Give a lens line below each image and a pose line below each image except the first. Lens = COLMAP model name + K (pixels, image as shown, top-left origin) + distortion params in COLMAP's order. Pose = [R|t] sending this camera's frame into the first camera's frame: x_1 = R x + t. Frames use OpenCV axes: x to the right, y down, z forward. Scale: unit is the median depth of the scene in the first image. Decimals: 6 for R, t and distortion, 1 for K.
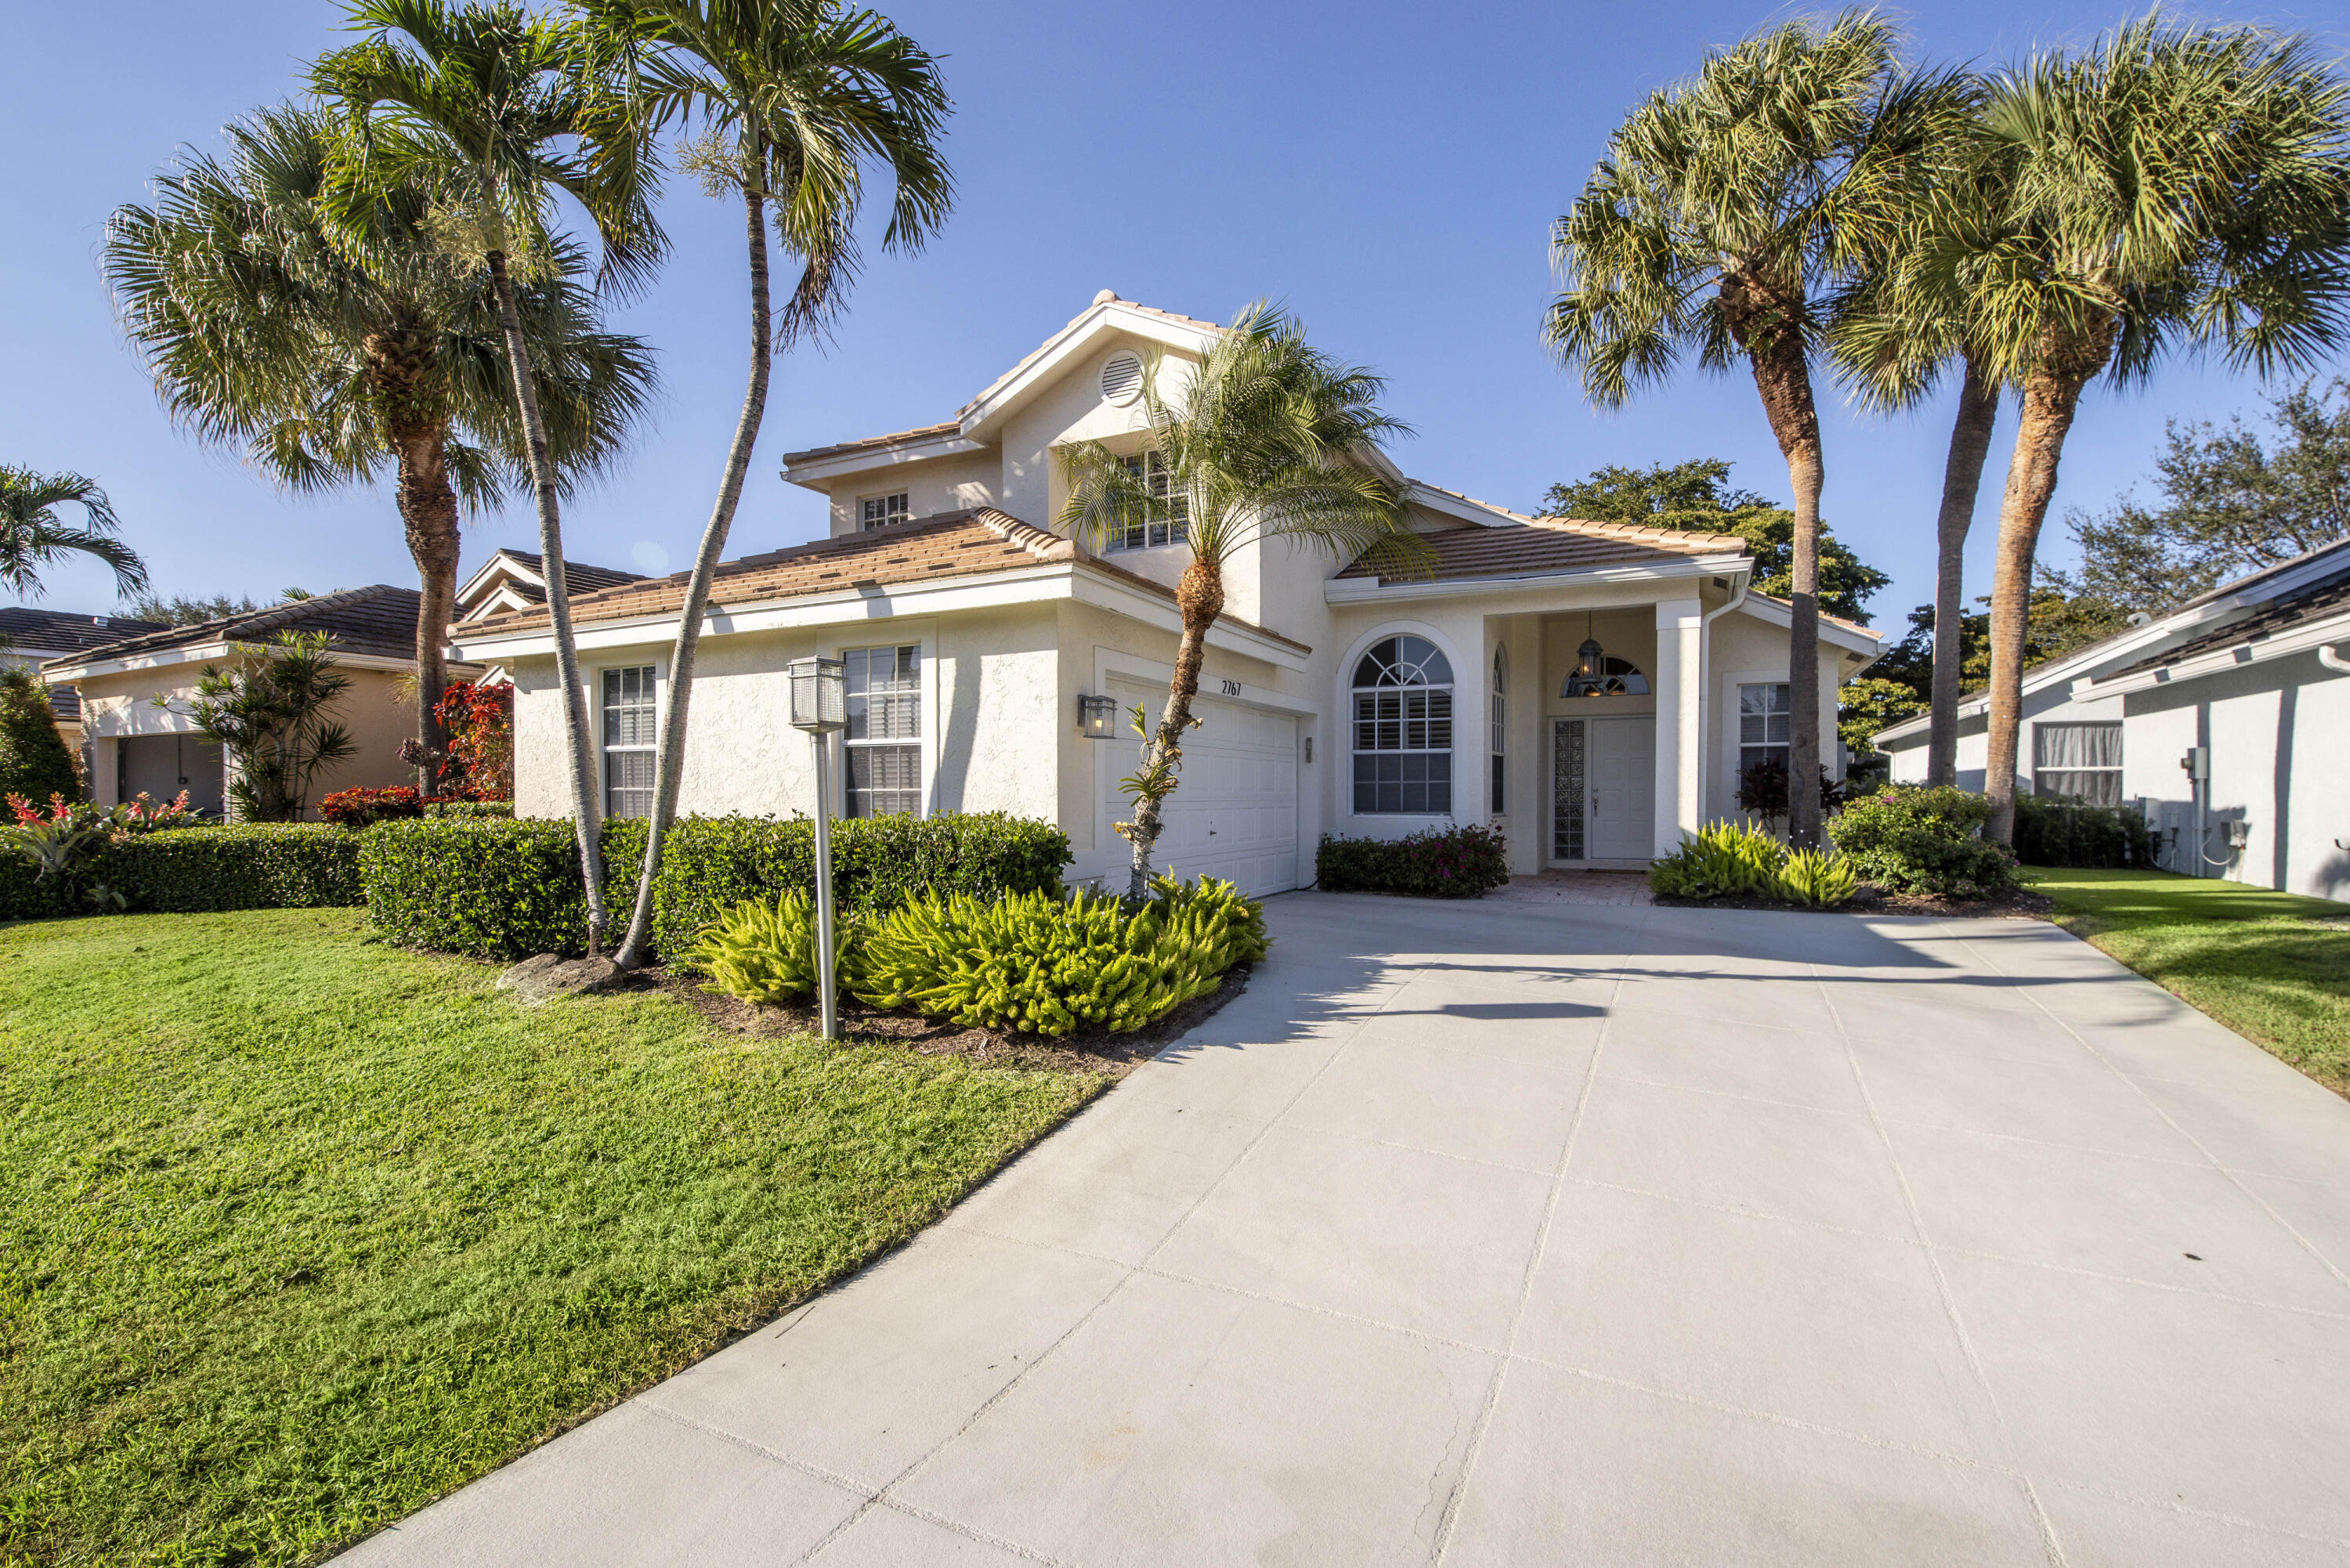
lens RADIAL K [[1010.0, 0, 1192.5], [0, 1010.0, 790.1], [0, 0, 1]] dist [-0.005190, -0.008597]
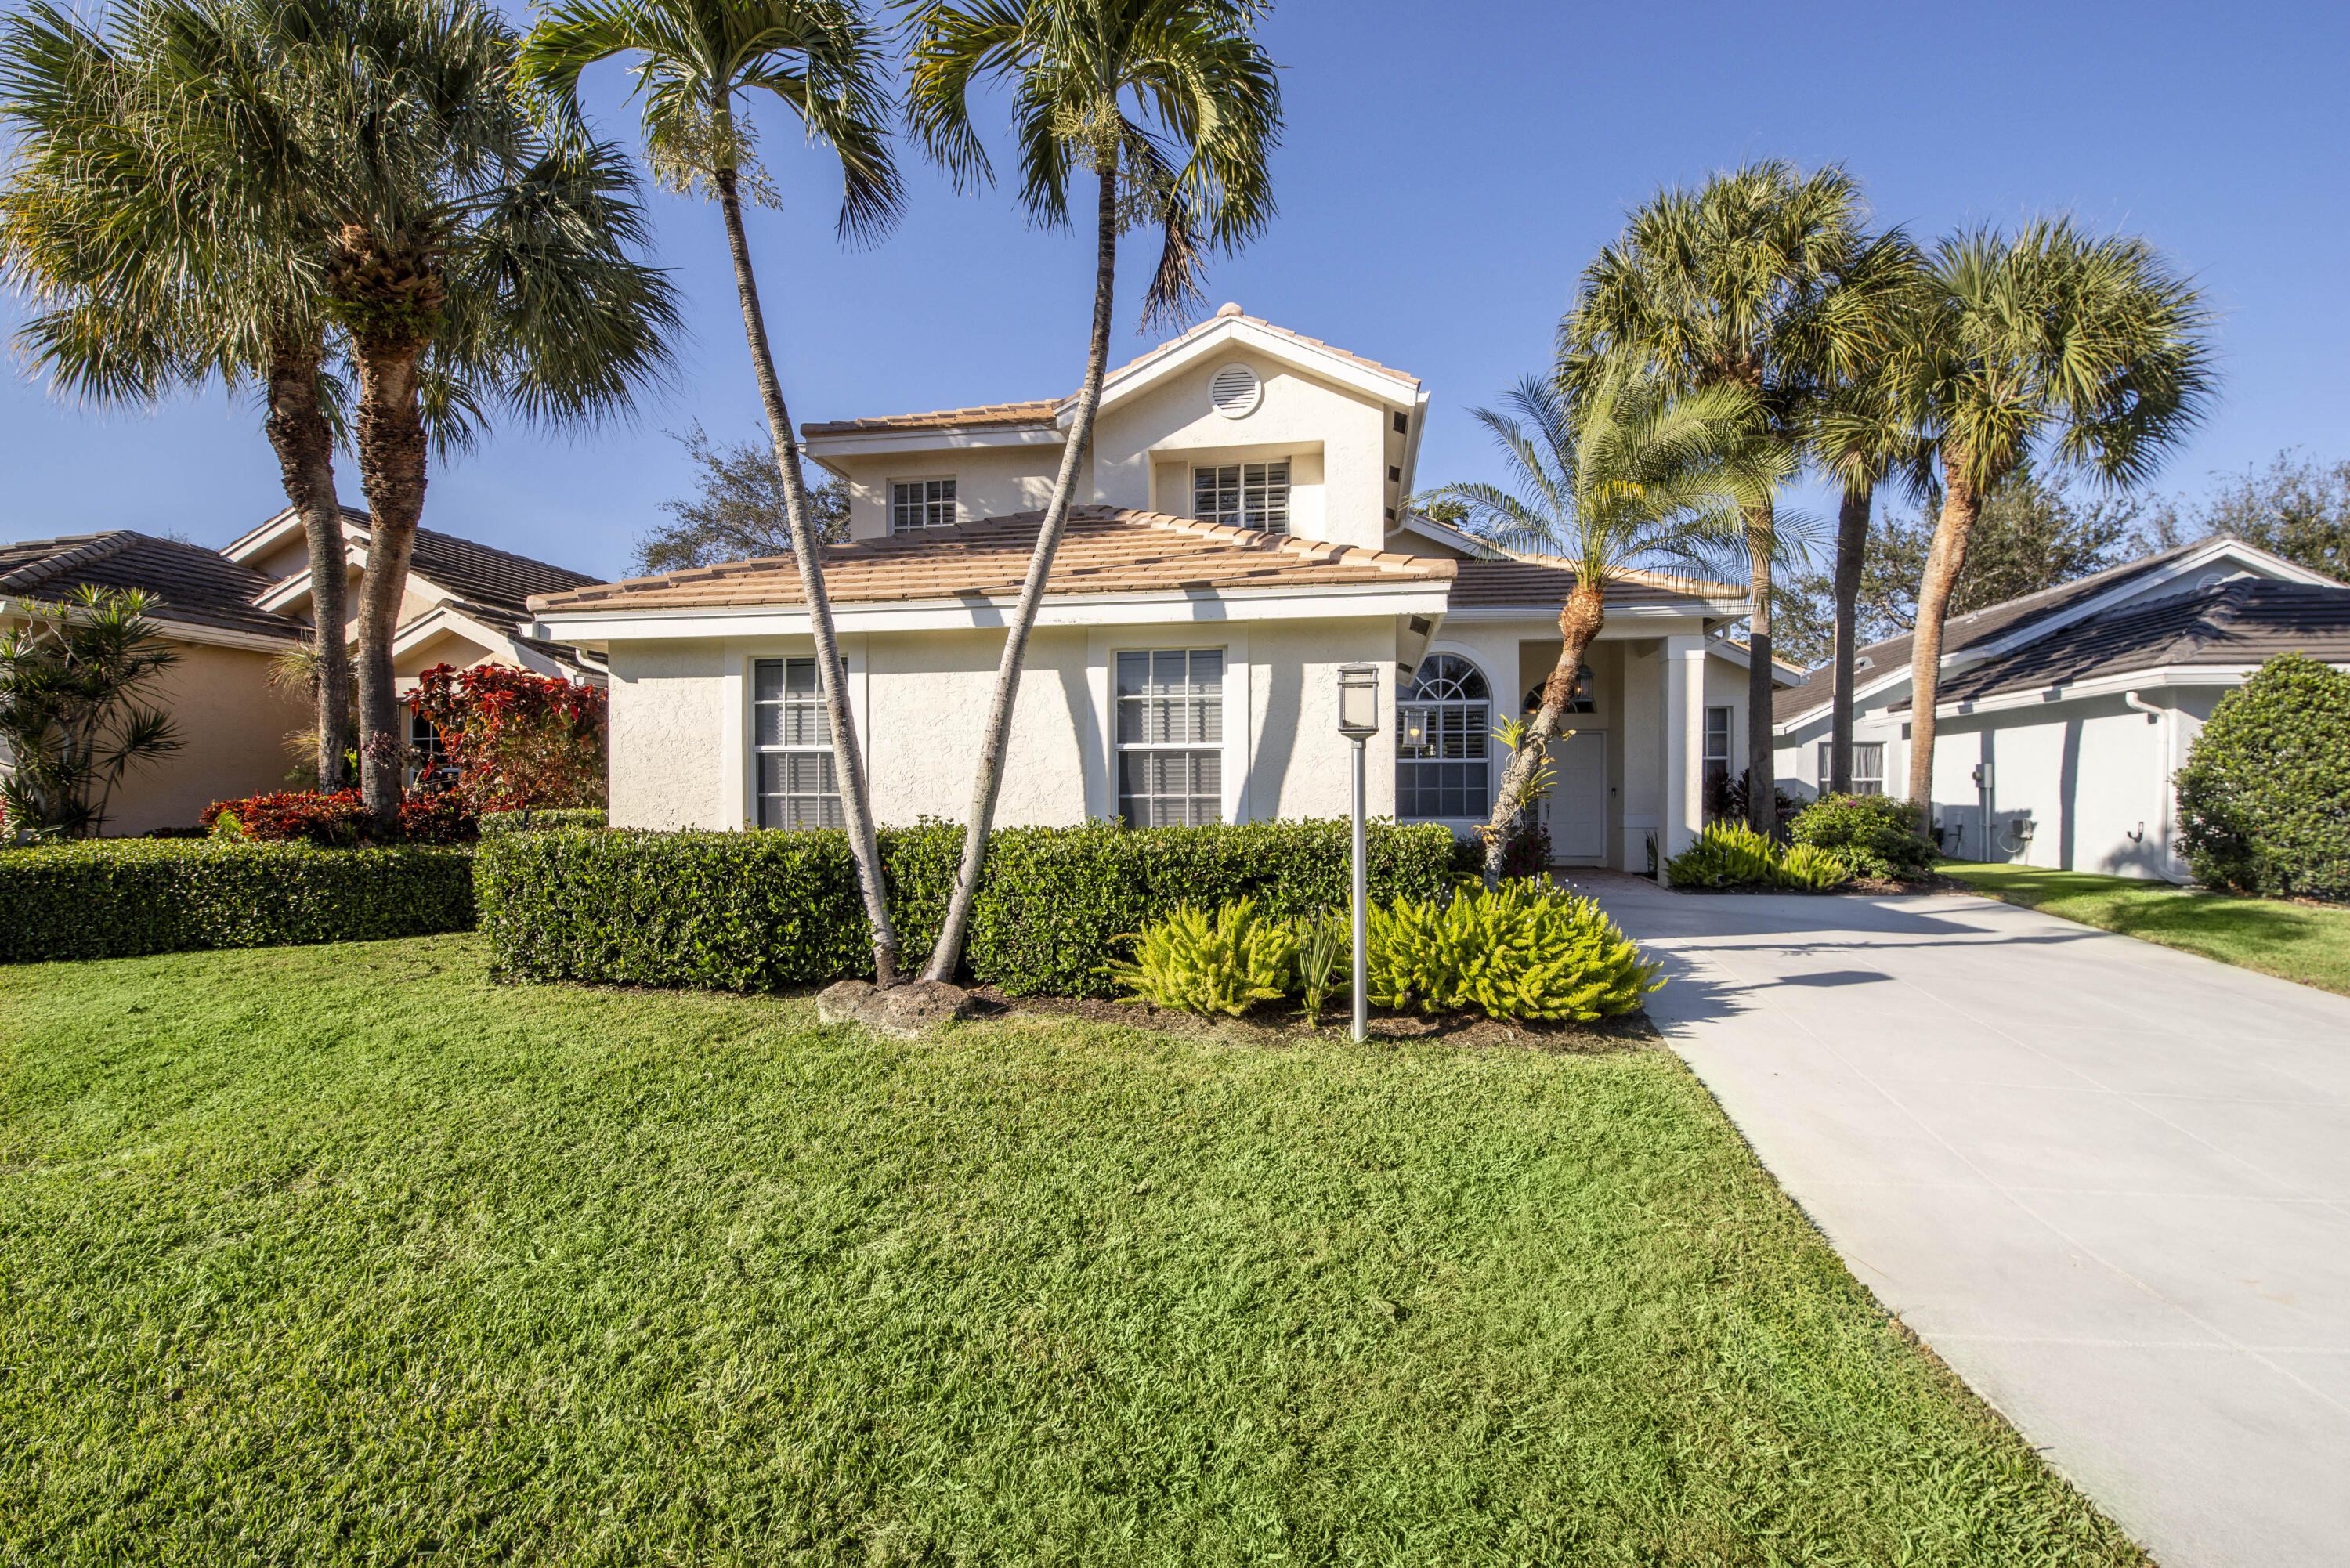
lens RADIAL K [[1010.0, 0, 1193.8], [0, 1010.0, 797.3], [0, 0, 1]] dist [-0.005190, -0.008597]
pose [[0.955441, -0.000101, 0.295181, -0.454313], [0.000048, 1.000000, 0.000188, 0.000924], [-0.295181, -0.000166, 0.955441, 0.046525]]
